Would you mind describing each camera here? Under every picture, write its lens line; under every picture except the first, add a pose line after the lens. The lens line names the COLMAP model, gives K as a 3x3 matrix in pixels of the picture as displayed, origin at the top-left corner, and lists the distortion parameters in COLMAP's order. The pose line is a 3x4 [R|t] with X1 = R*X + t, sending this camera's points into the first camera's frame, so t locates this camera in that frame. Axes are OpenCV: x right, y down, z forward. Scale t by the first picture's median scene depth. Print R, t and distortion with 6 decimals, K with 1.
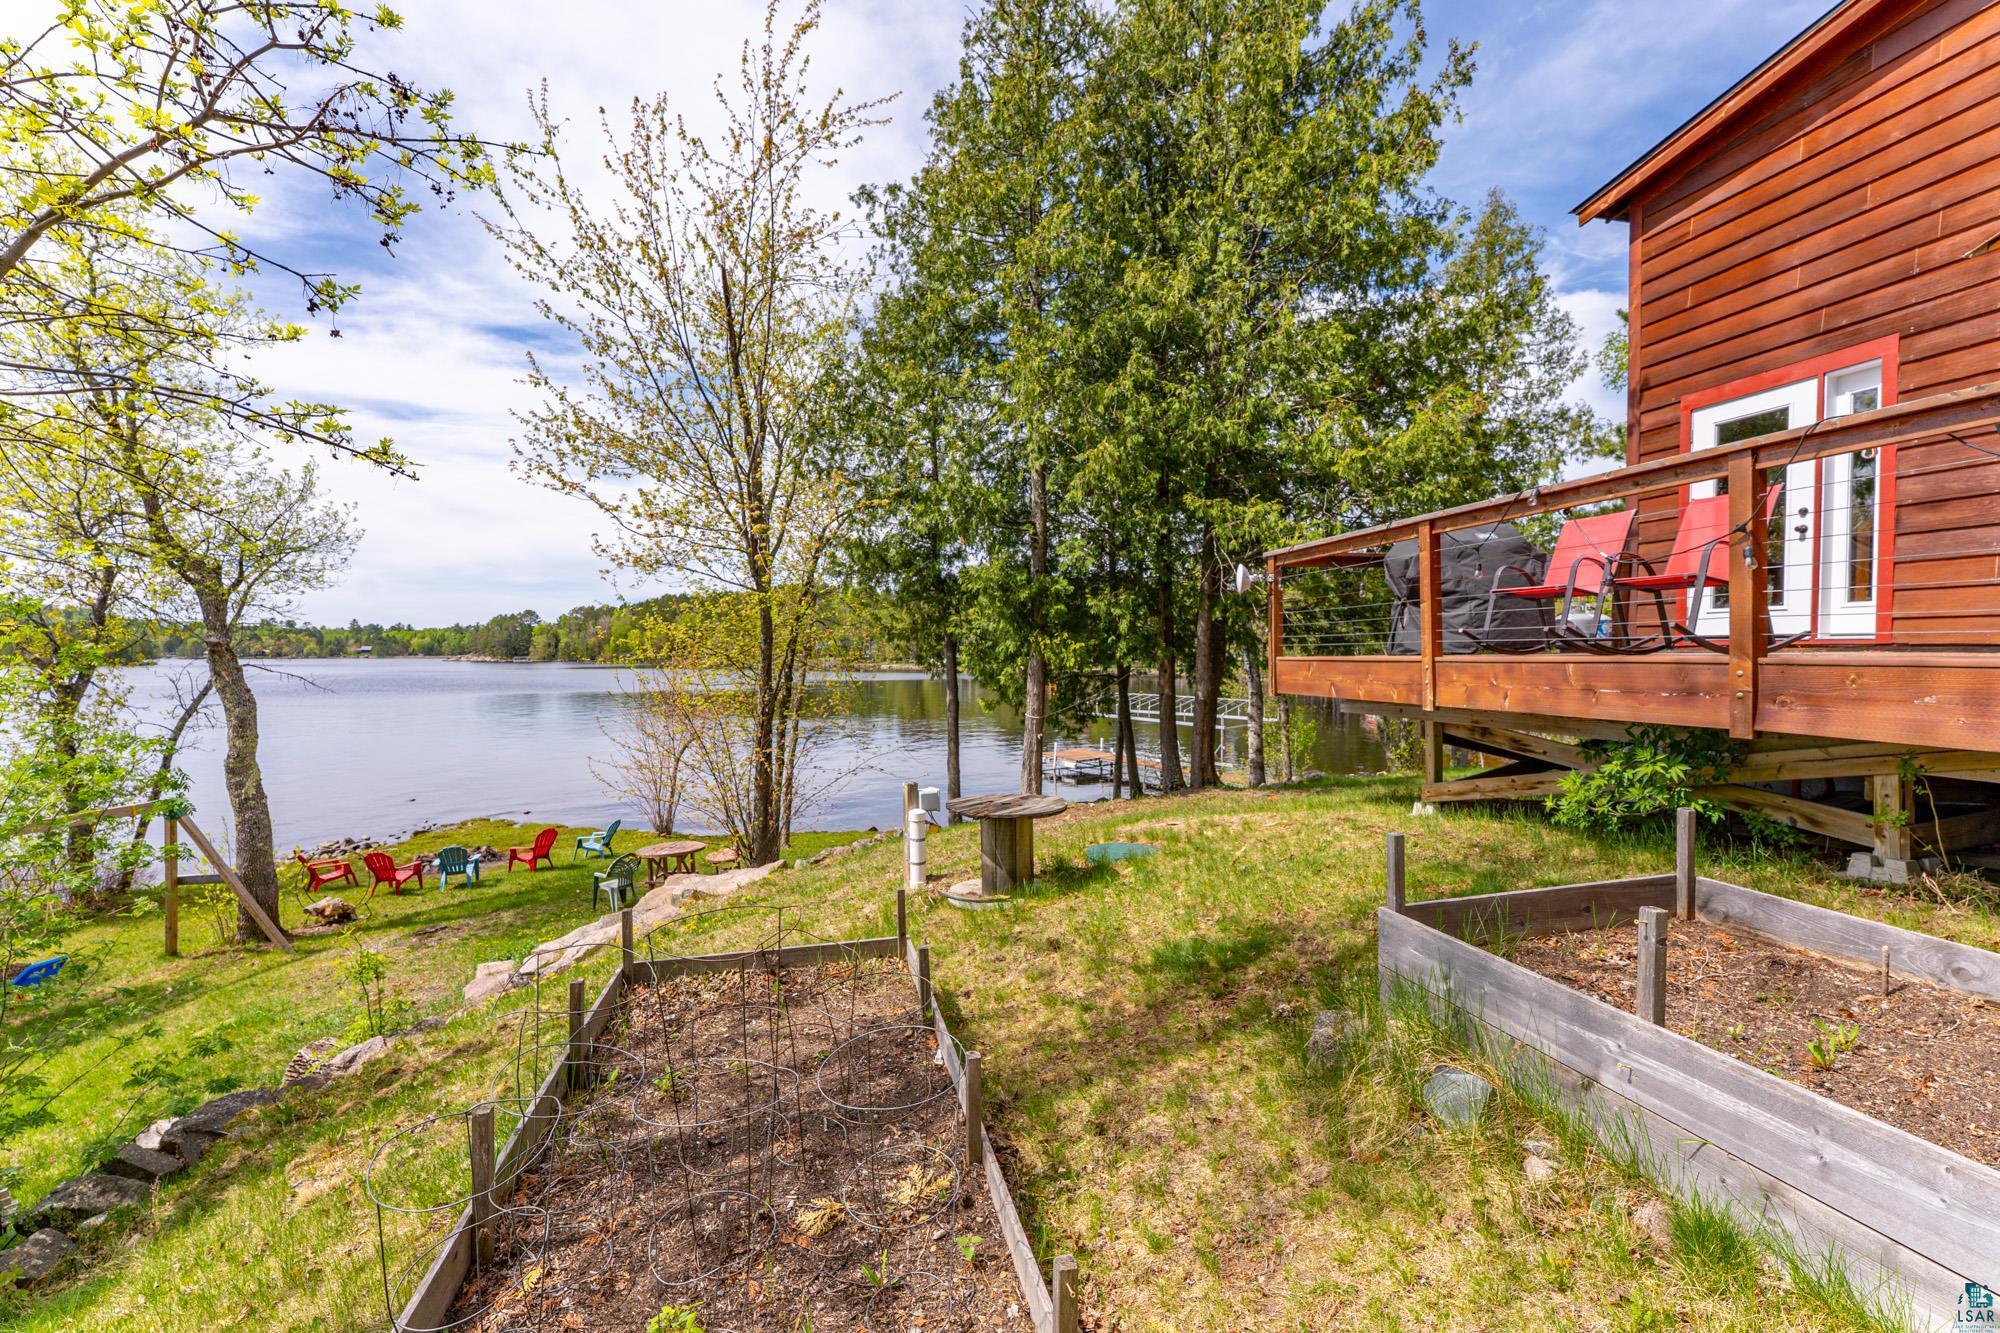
lens RADIAL K [[807.1, 0, 991.7], [0, 807.1, 671.8], [0, 0, 1]] dist [0.012737, -0.004333]
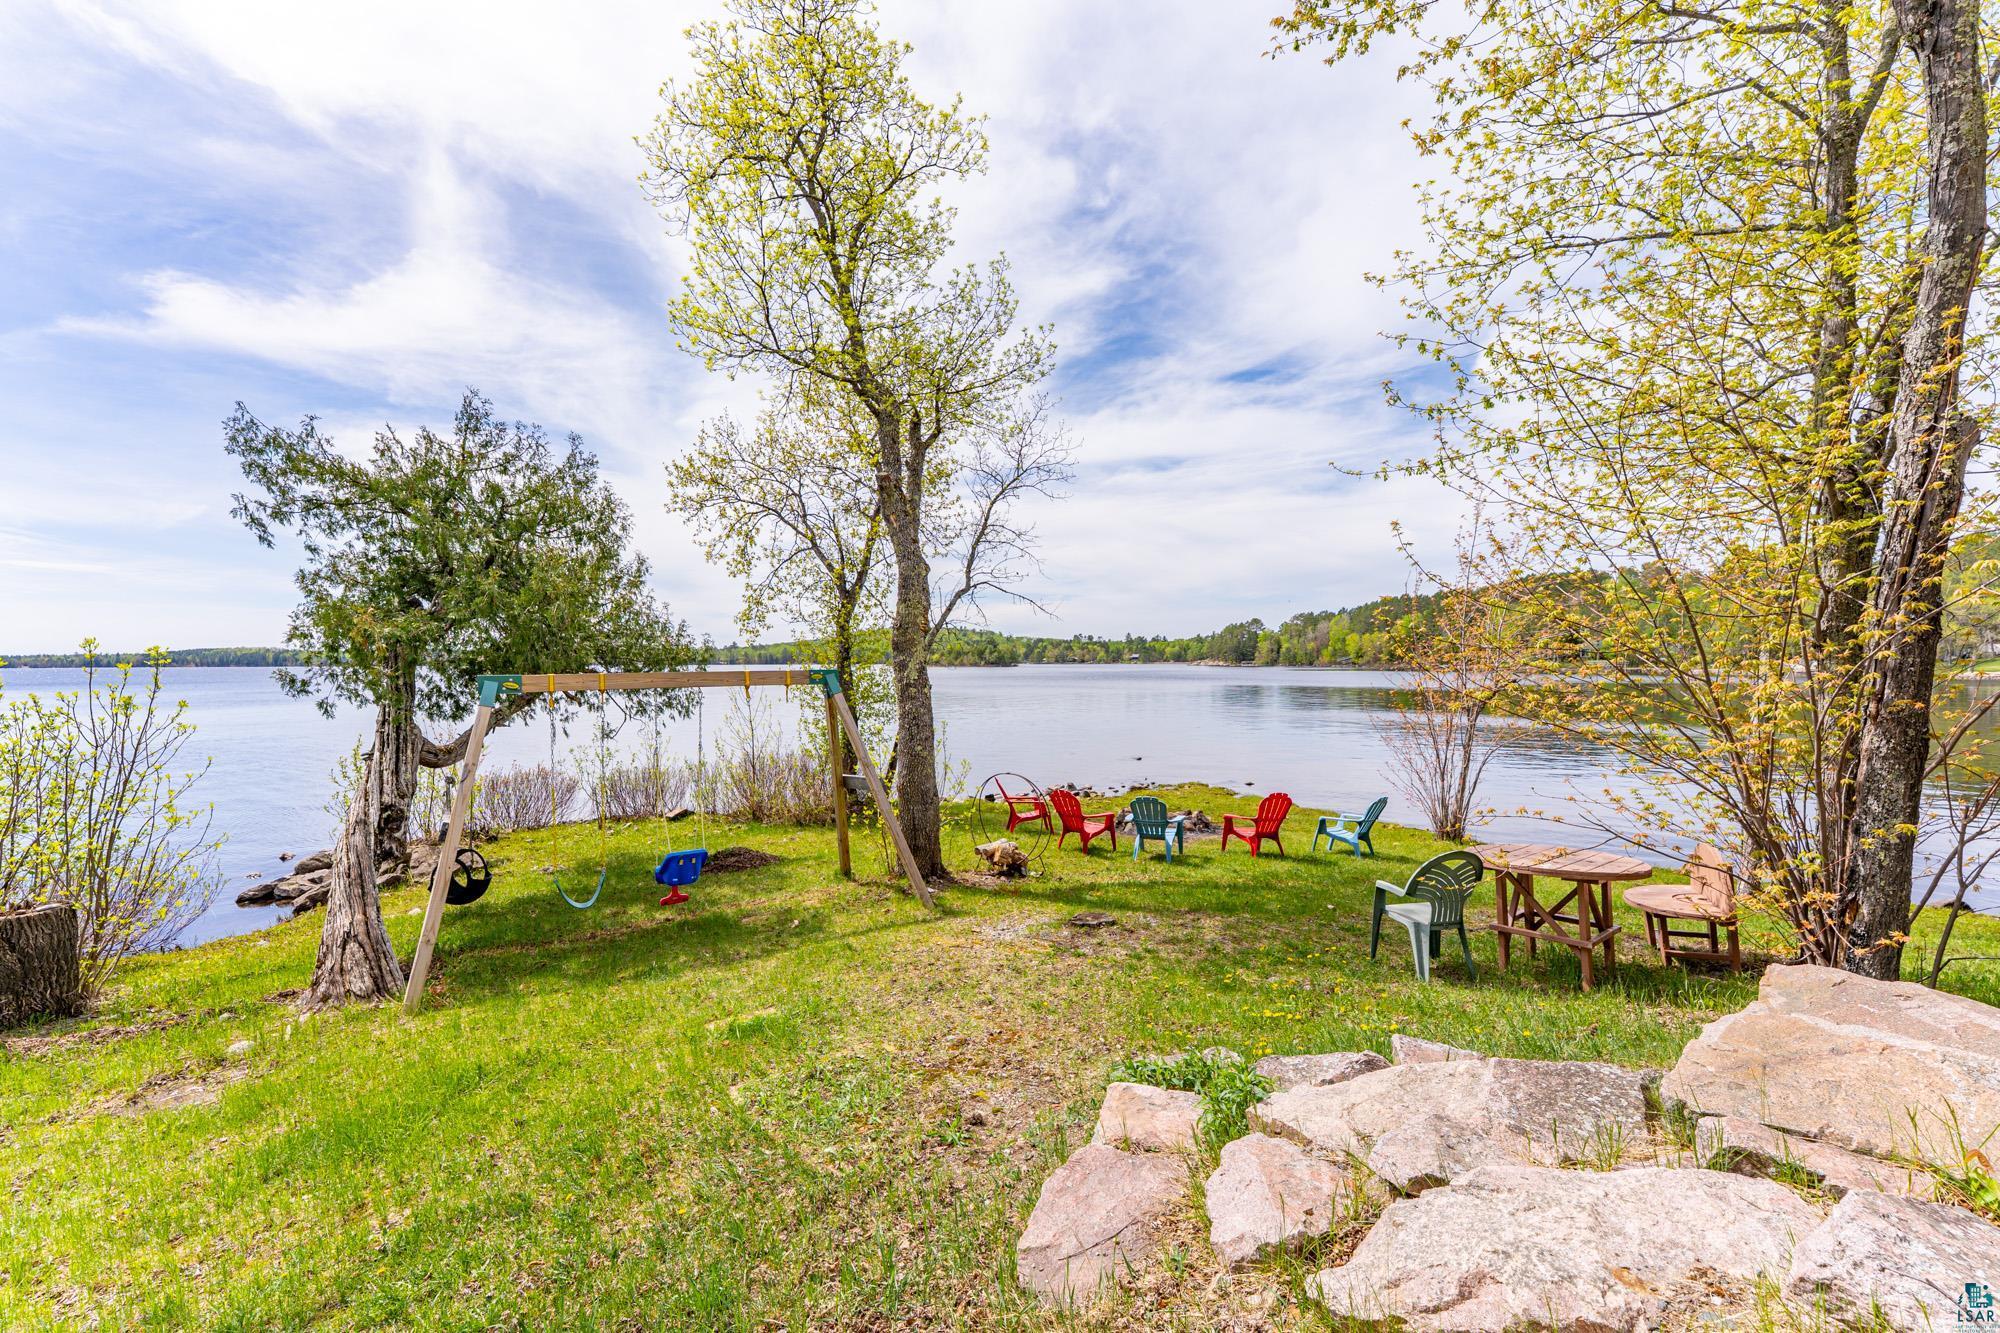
lens RADIAL K [[807.1, 0, 991.7], [0, 807.1, 671.8], [0, 0, 1]] dist [0.012737, -0.004333]
pose [[0.672452, 0.013116, -0.740025, -0.240116], [-0.021296, 0.999772, -0.001632, 0.108553], [0.739835, 0.016857, 0.672577, 0.422591]]
